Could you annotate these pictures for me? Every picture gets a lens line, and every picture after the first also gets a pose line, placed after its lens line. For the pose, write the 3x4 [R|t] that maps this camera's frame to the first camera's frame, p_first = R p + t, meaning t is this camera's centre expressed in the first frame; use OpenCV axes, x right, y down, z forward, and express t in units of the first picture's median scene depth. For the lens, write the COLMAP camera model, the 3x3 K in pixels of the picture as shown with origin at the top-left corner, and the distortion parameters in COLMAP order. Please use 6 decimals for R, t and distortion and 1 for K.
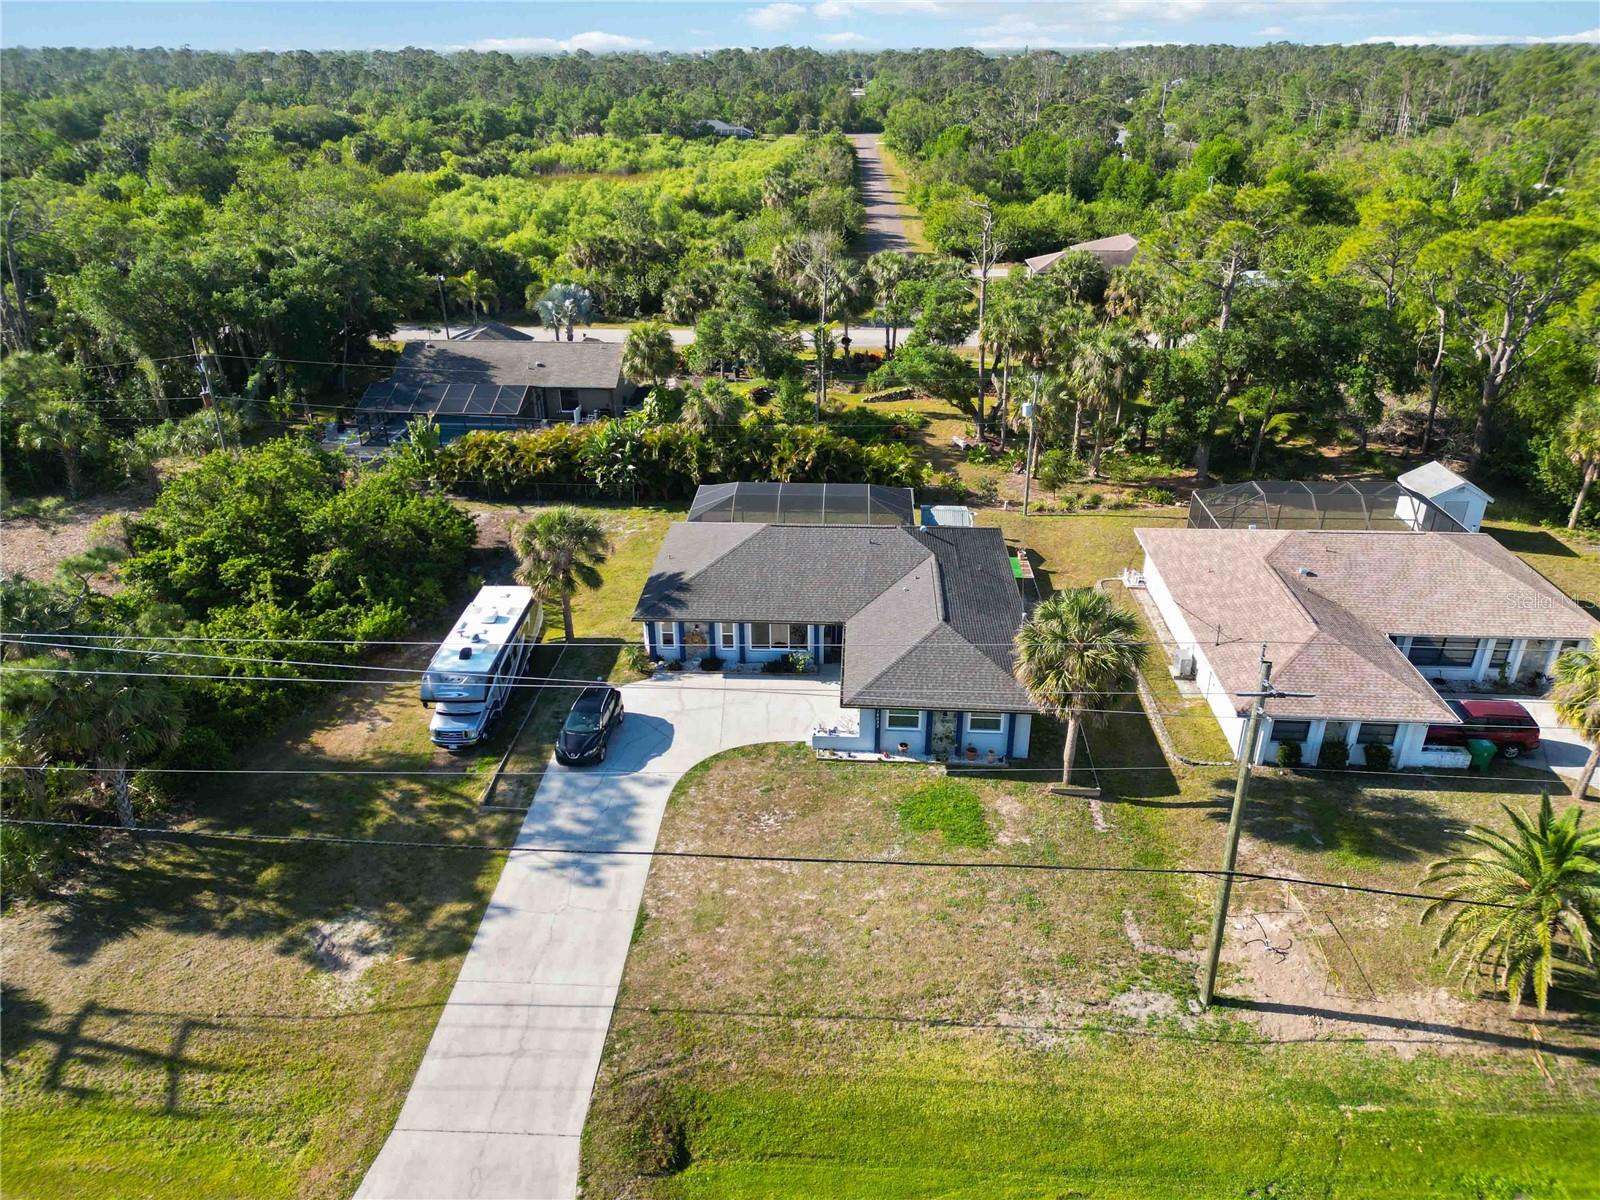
lens RADIAL K [[1117.8, 0, 796.8], [0, 1117.8, 596.2], [0, 0, 1]] dist [0.059374, -0.053645]
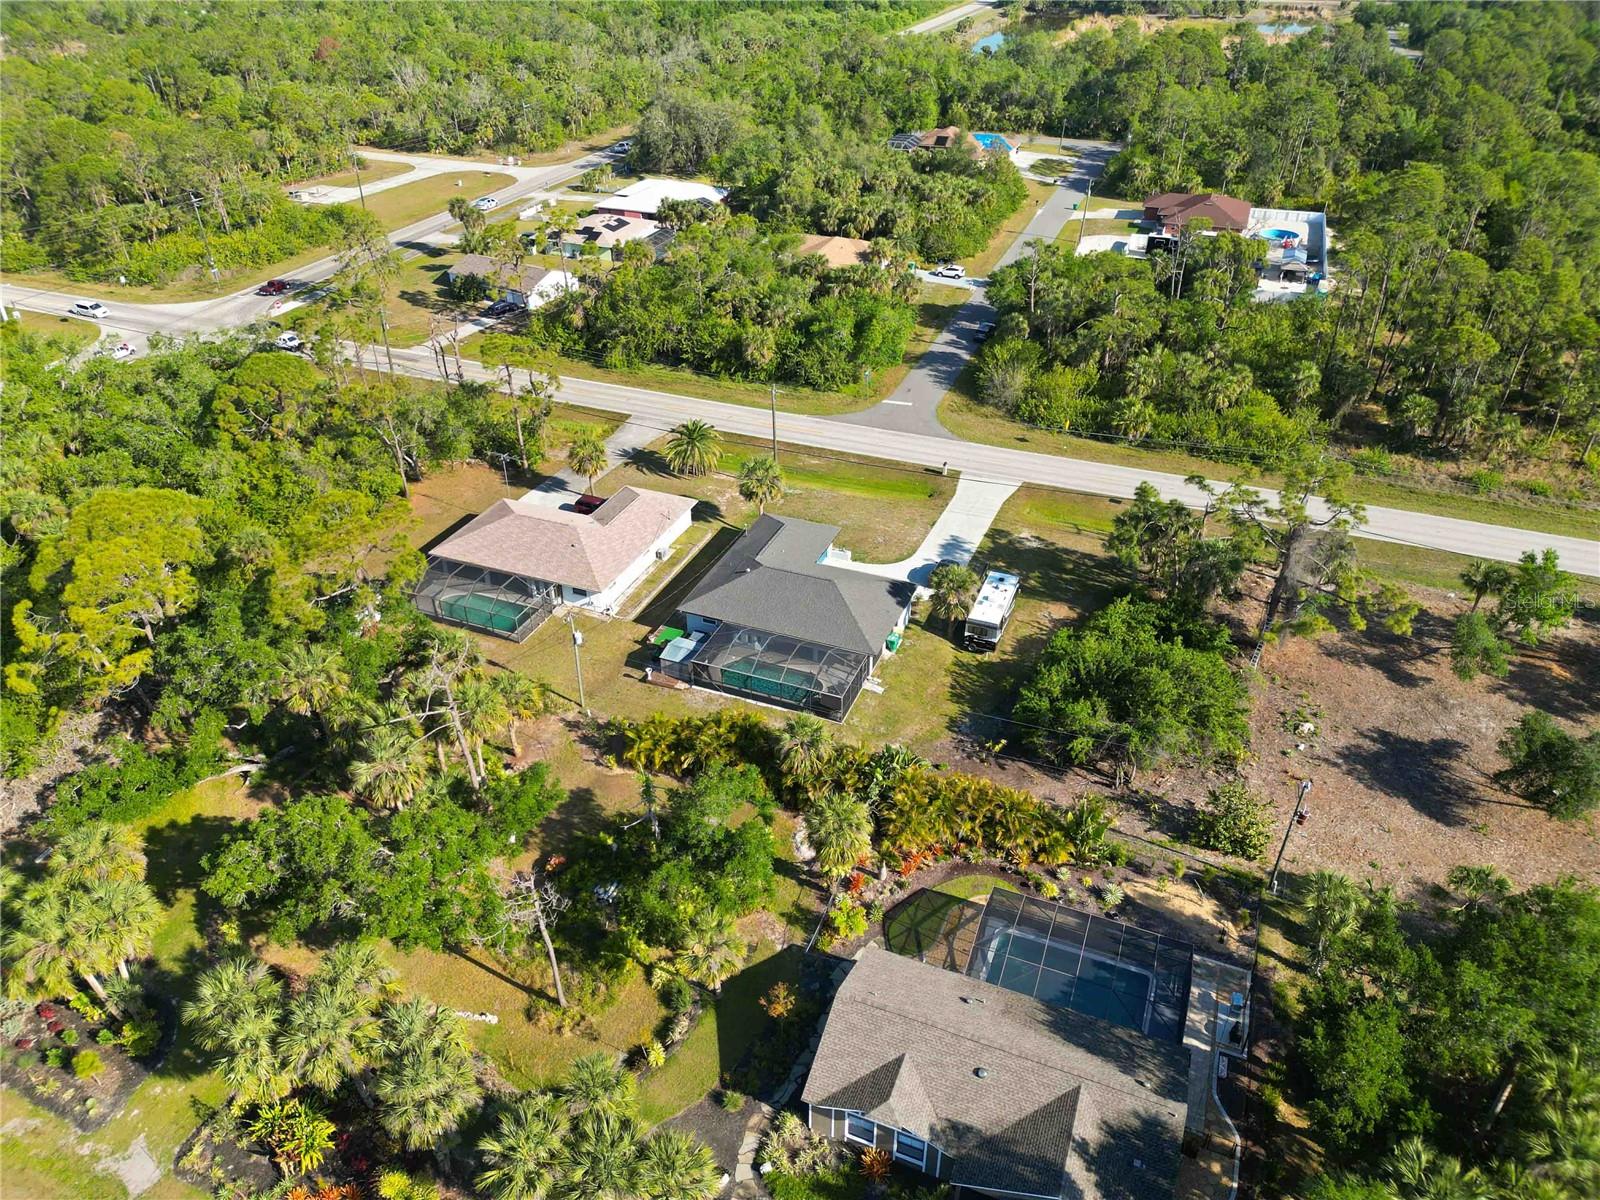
lens RADIAL K [[1117.8, 0, 796.8], [0, 1117.8, 596.2], [0, 0, 1]] dist [0.059374, -0.053645]
pose [[-0.946317, -0.166384, 0.277128, -0.554688], [0.149329, 0.535341, 0.831331, -1.827457], [-0.286679, 0.828086, -0.481757, 2.297244]]
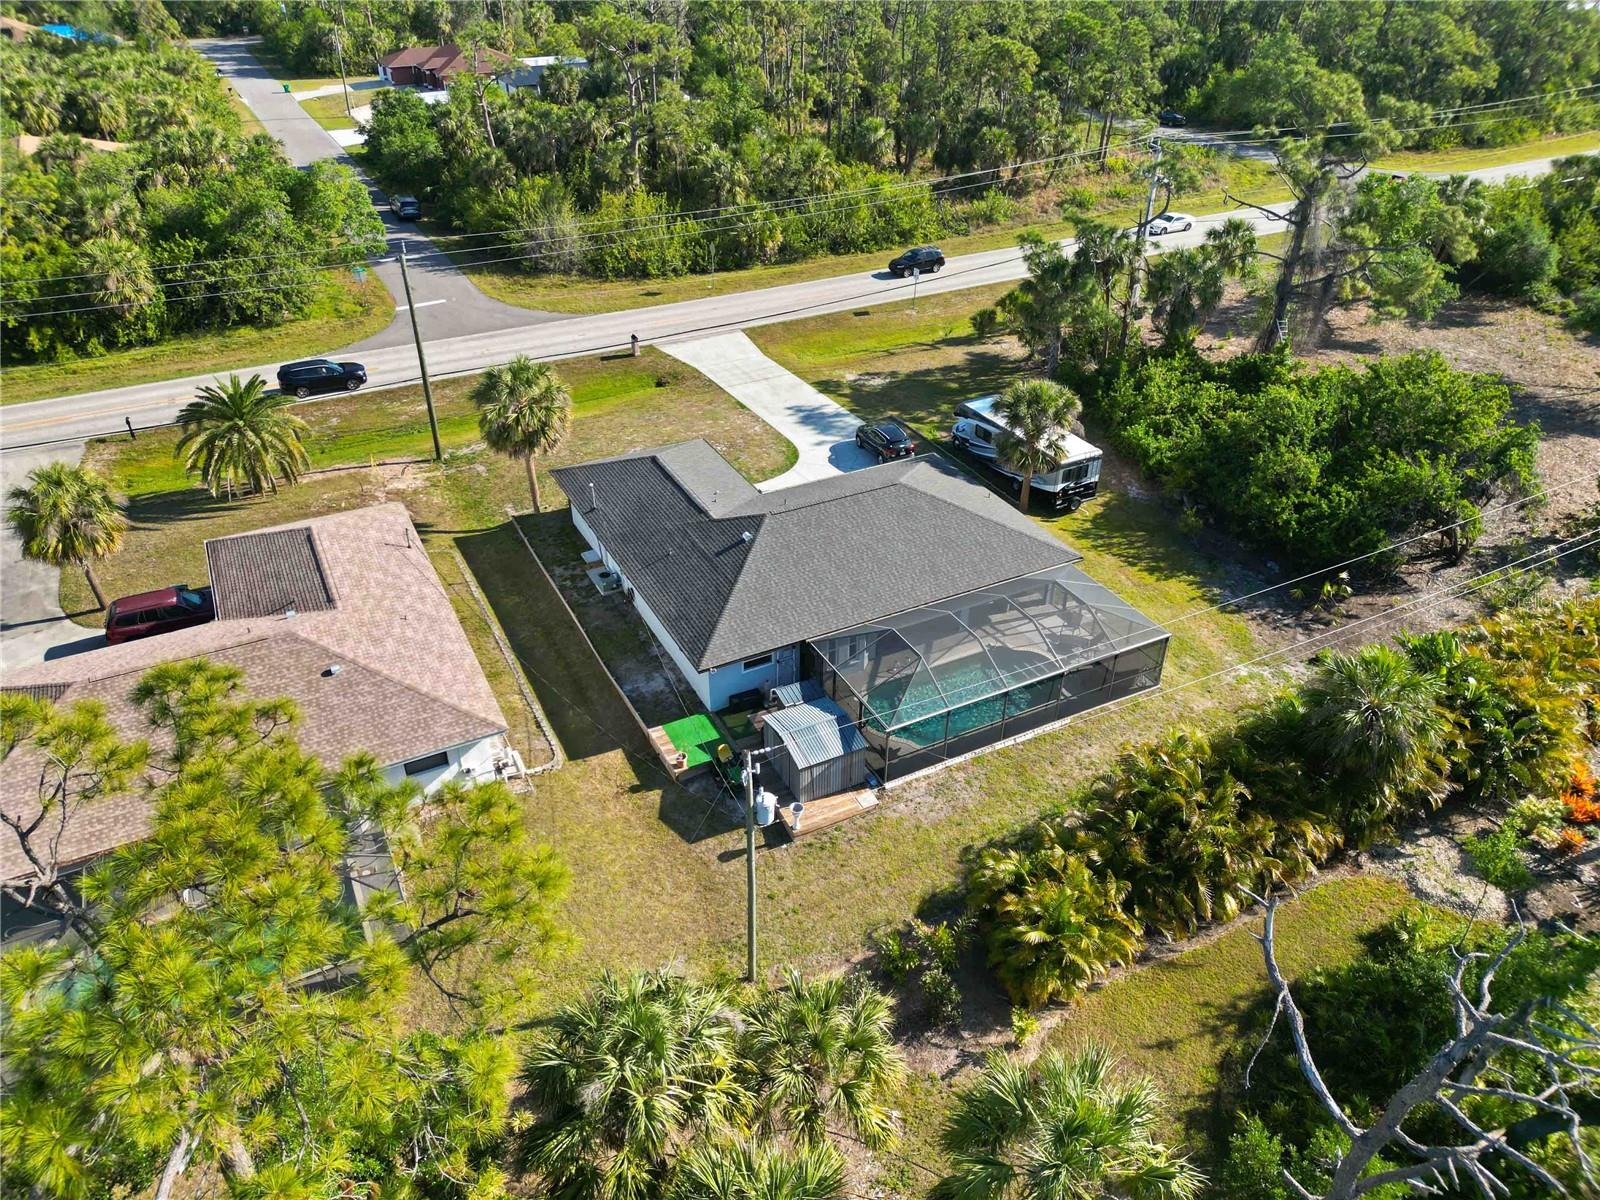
lens RADIAL K [[1117.8, 0, 796.8], [0, 1117.8, 596.2], [0, 0, 1]] dist [0.059374, -0.053645]
pose [[-0.860543, 0.282839, -0.423636, 0.553483], [-0.217498, 0.548020, 0.807693, -0.883649], [0.460608, 0.787195, -0.410078, 1.729389]]
